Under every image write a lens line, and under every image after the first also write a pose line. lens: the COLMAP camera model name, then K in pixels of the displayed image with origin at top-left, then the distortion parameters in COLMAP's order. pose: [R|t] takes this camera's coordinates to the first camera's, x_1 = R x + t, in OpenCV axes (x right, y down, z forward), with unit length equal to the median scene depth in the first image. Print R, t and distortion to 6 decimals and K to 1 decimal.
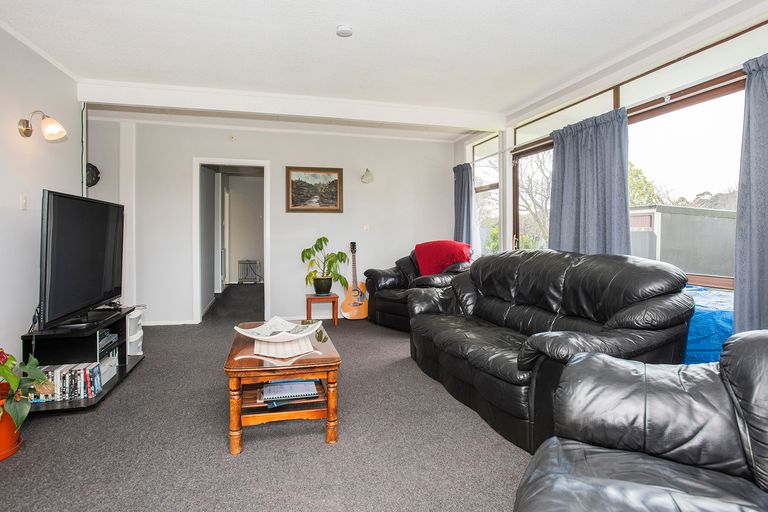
lens RADIAL K [[457.7, 0, 384.6], [0, 457.7, 223.8], [0, 0, 1]] dist [-0.003654, 0.000769]
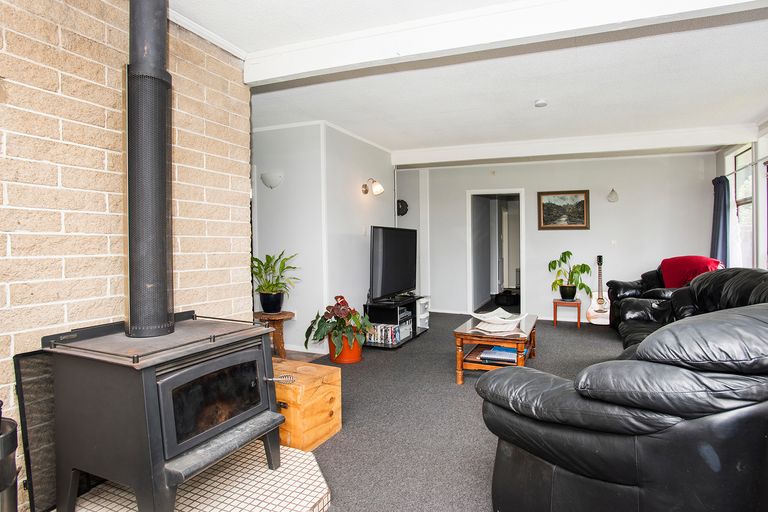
lens RADIAL K [[457.7, 0, 384.6], [0, 457.7, 223.8], [0, 0, 1]] dist [-0.003654, 0.000769]
pose [[0.790438, -0.024778, -0.612041, 0.216079], [0.013399, 0.999642, -0.023166, -0.020027], [0.612396, 0.010111, 0.790487, -0.215494]]
